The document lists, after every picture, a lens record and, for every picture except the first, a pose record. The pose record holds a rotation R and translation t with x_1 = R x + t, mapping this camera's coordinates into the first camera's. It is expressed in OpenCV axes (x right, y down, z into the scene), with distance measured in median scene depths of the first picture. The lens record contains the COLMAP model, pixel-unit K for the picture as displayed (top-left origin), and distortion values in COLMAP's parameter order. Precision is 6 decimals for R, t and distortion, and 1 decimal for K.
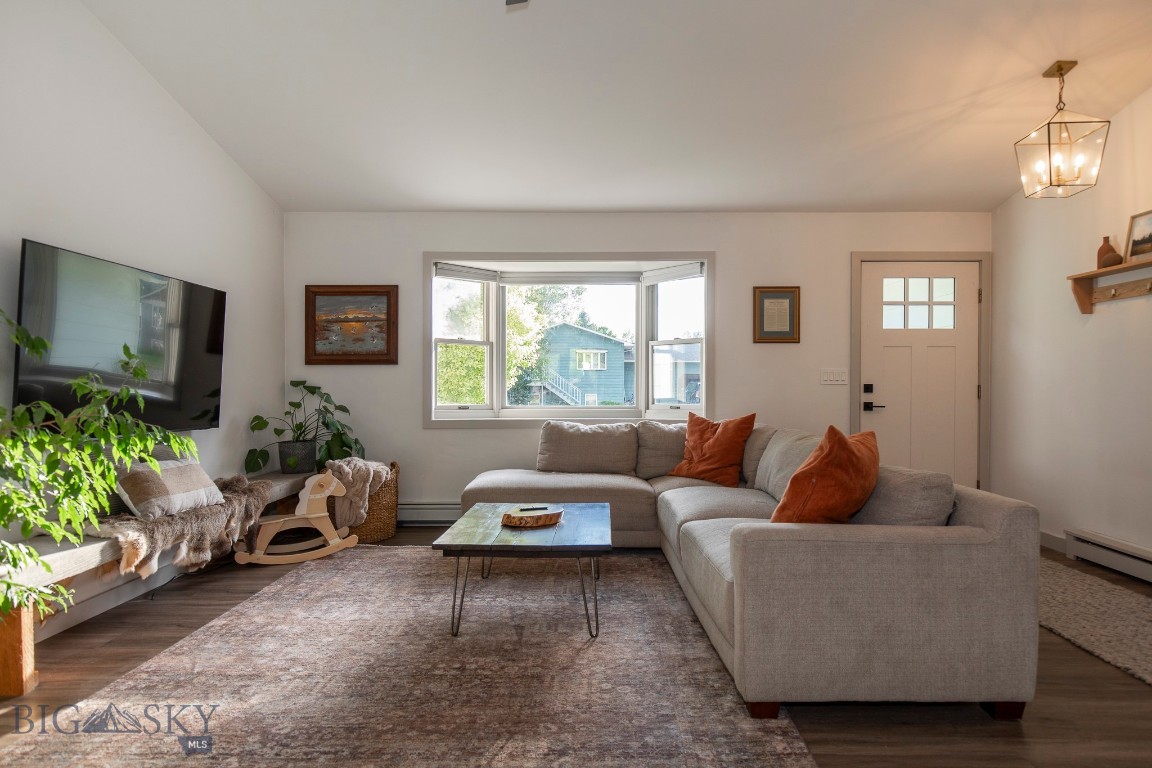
lens RADIAL K [[679.0, 0, 582.2], [0, 679.0, 393.4], [0, 0, 1]] dist [-0.000900, -0.000715]
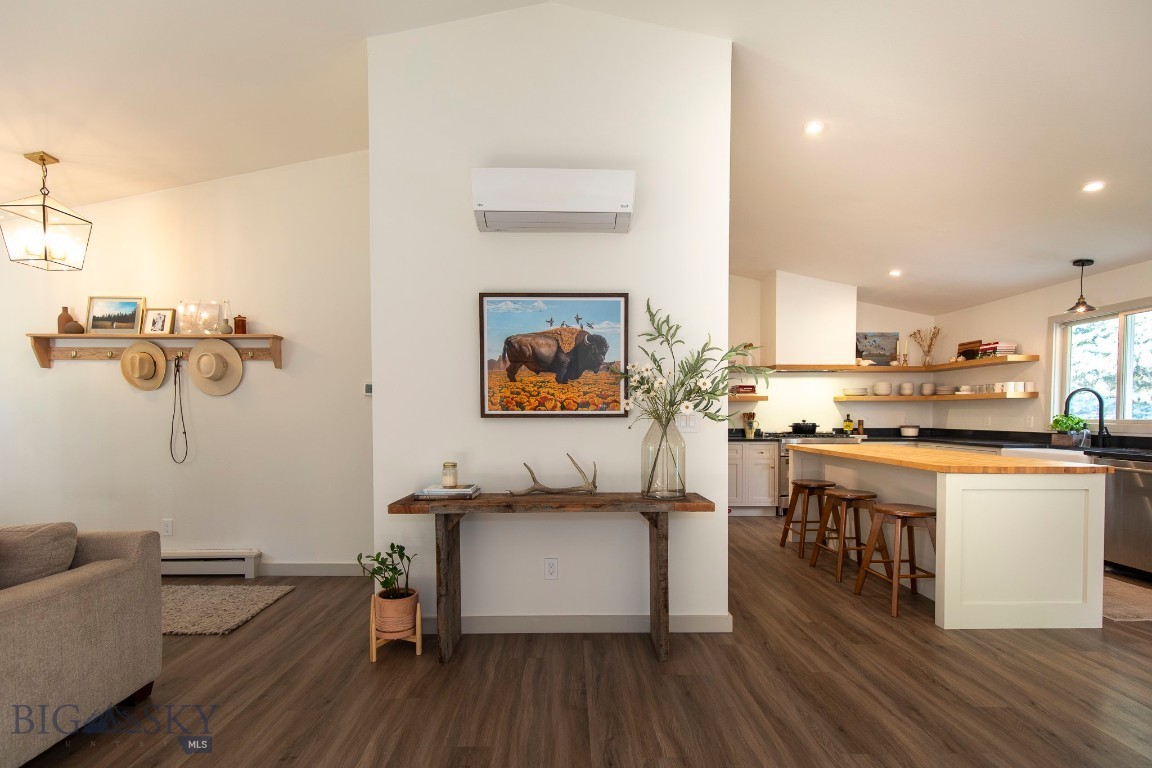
lens RADIAL K [[536.2, 0, 572.7], [0, 536.2, 421.5], [0, 0, 1]] dist [0.013444, -0.000081]
pose [[-0.018555, -0.018515, 0.999656, -0.194947], [0.009338, 0.999782, 0.018691, -0.029657], [-0.999784, 0.009682, -0.018378, 0.090480]]
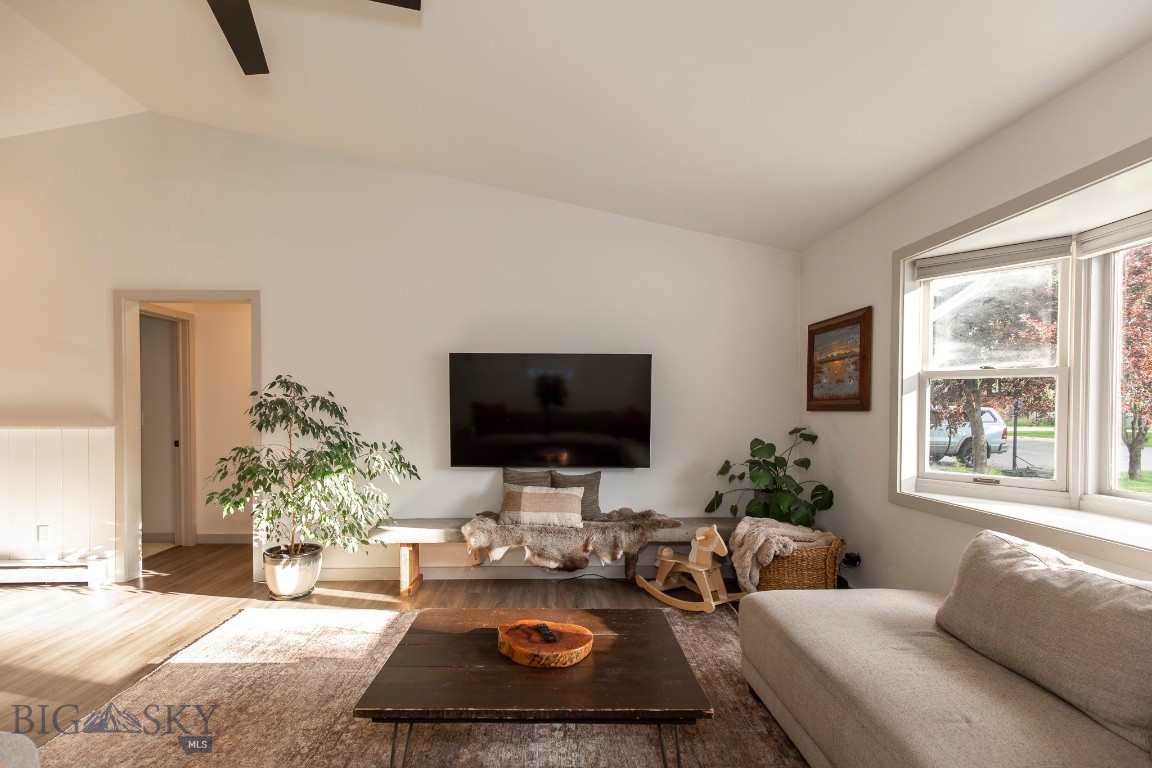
lens RADIAL K [[527.1, 0, 537.1], [0, 527.1, 414.6], [0, 0, 1]] dist [0.005443, 0.000101]
pose [[0.014411, 0.010059, -0.999846, 0.338118], [-0.008361, 0.999916, 0.009939, -0.044980], [0.999861, 0.008216, 0.014494, 0.674777]]
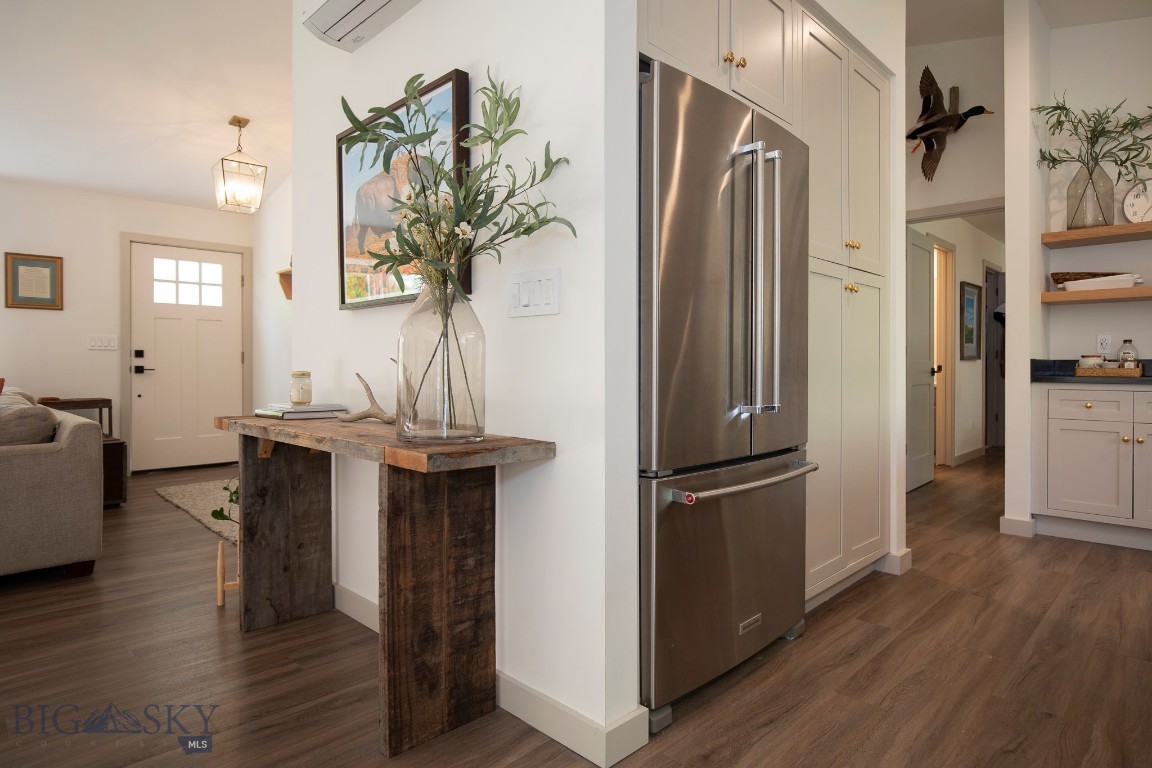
lens RADIAL K [[650.0, 0, 599.7], [0, 650.0, 369.3], [0, 0, 1]] dist [-0.013948, 0.000694]
pose [[0.684452, -0.006154, 0.729032, 0.170216], [0.007270, 0.999972, 0.001616, 0.023745], [-0.729022, 0.004194, 0.684478, -0.318754]]
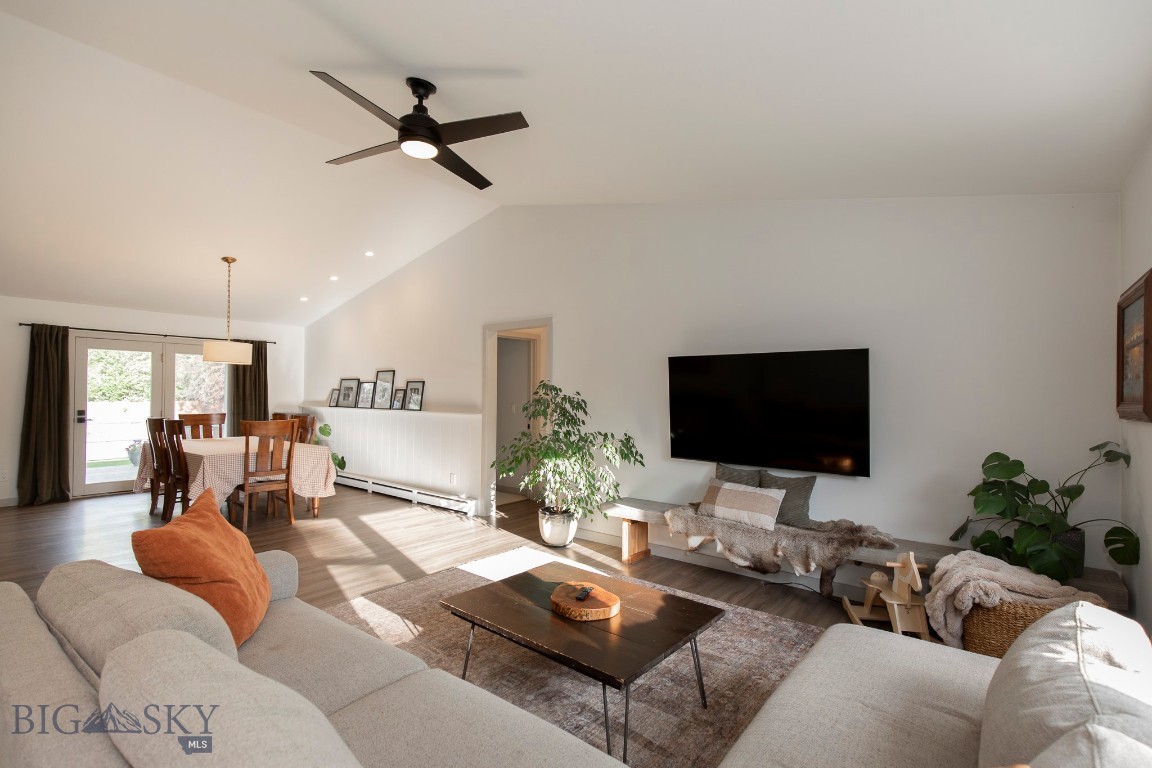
lens RADIAL K [[514.1, 0, 581.3], [0, 514.1, 395.7], [0, 0, 1]] dist [0.009124, -0.000389]
pose [[-0.617292, -0.012429, -0.786636, 0.321853], [-0.018257, 0.999832, -0.001470, -0.059109], [0.786522, 0.013454, -0.617415, 0.976775]]
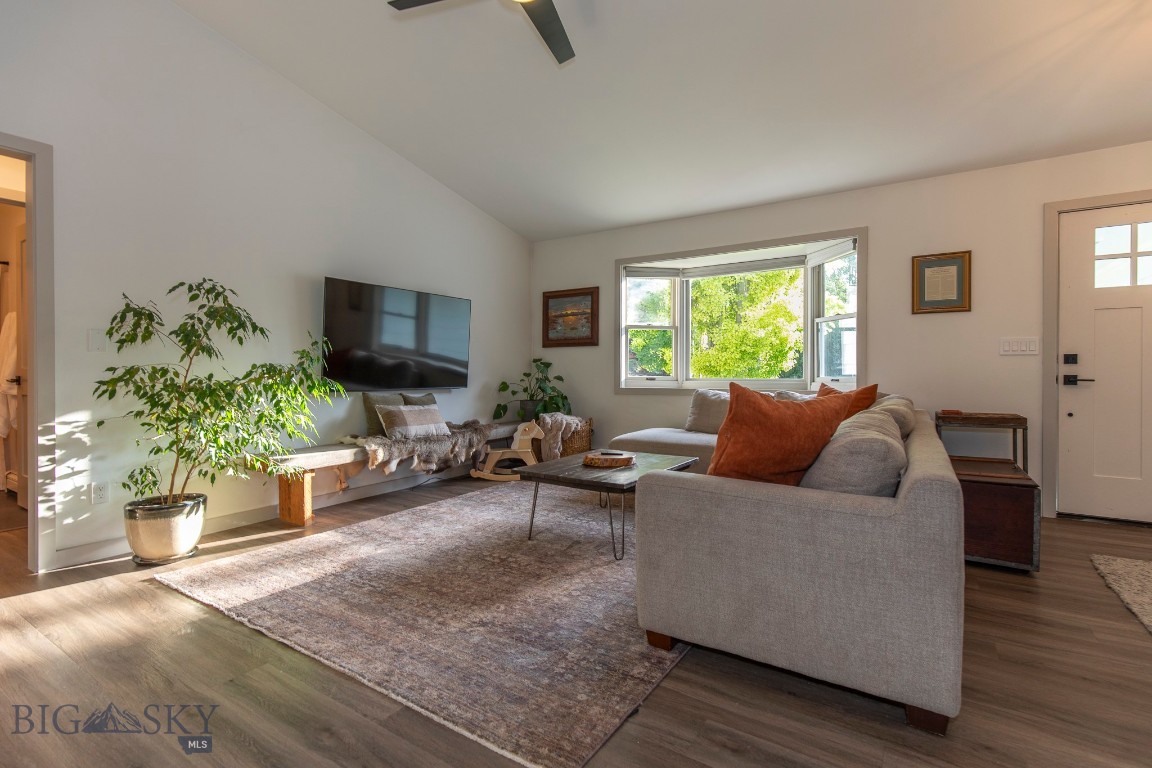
lens RADIAL K [[537.3, 0, 565.1], [0, 537.3, 371.7], [0, 0, 1]] dist [0.009665, 0.000365]
pose [[0.838226, 0.000738, -0.545322, 0.273950], [-0.005050, 0.999967, -0.006409, 0.017092], [0.545299, 0.008126, 0.838202, 0.081291]]
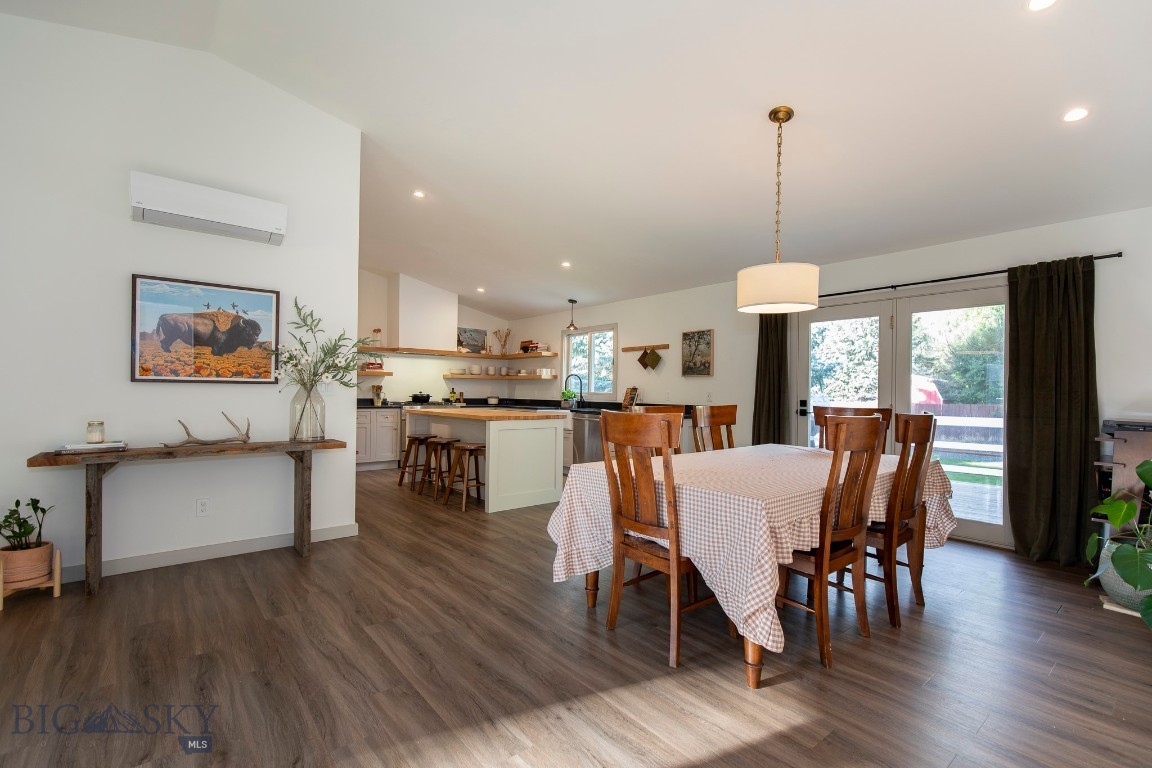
lens RADIAL K [[517.5, 0, 580.8], [0, 517.5, 388.5], [0, 0, 1]] dist [0.002189, 0.000023]
pose [[-0.644665, -0.007653, 0.764427, -0.468041], [-0.008801, 0.999958, 0.002590, -0.022091], [-0.764415, -0.005058, -0.644705, 0.167650]]
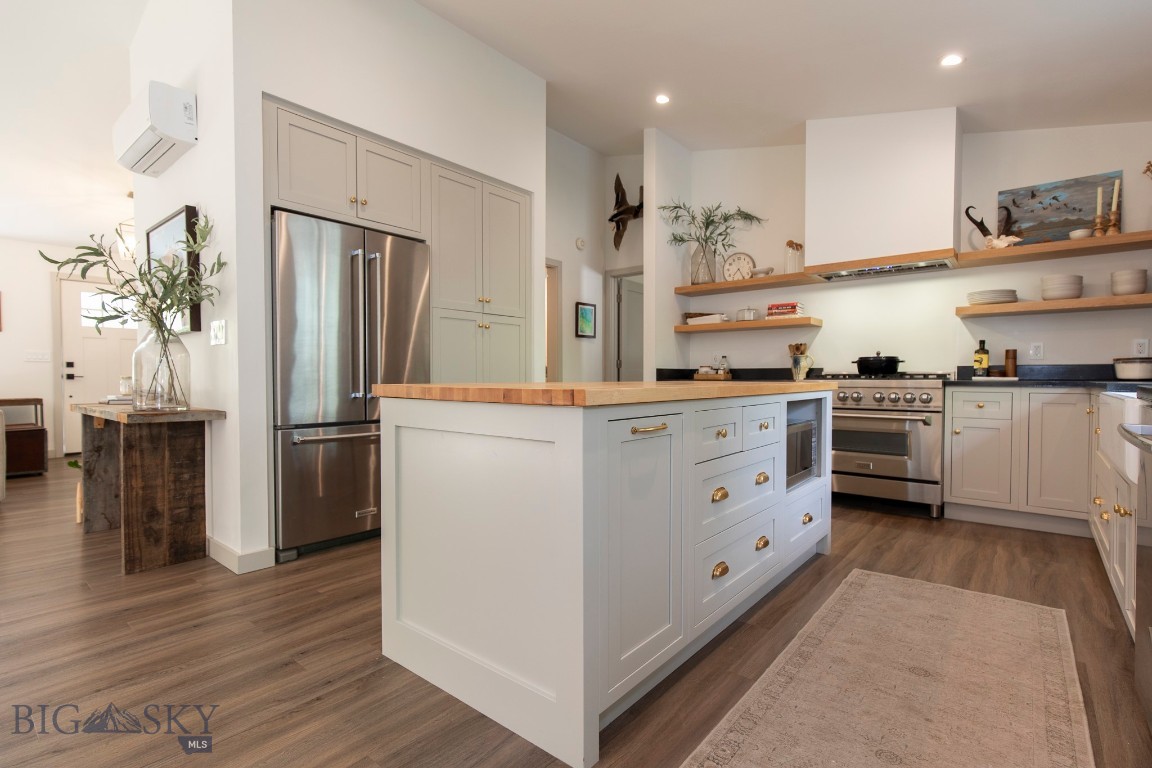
lens RADIAL K [[538.3, 0, 579.8], [0, 538.3, 387.4], [0, 0, 1]] dist [0.010192, -0.000335]
pose [[0.627403, -0.021113, 0.778409, 0.203083], [0.008813, 0.999761, 0.020013, 0.030813], [-0.778645, -0.005695, 0.627439, -0.673544]]
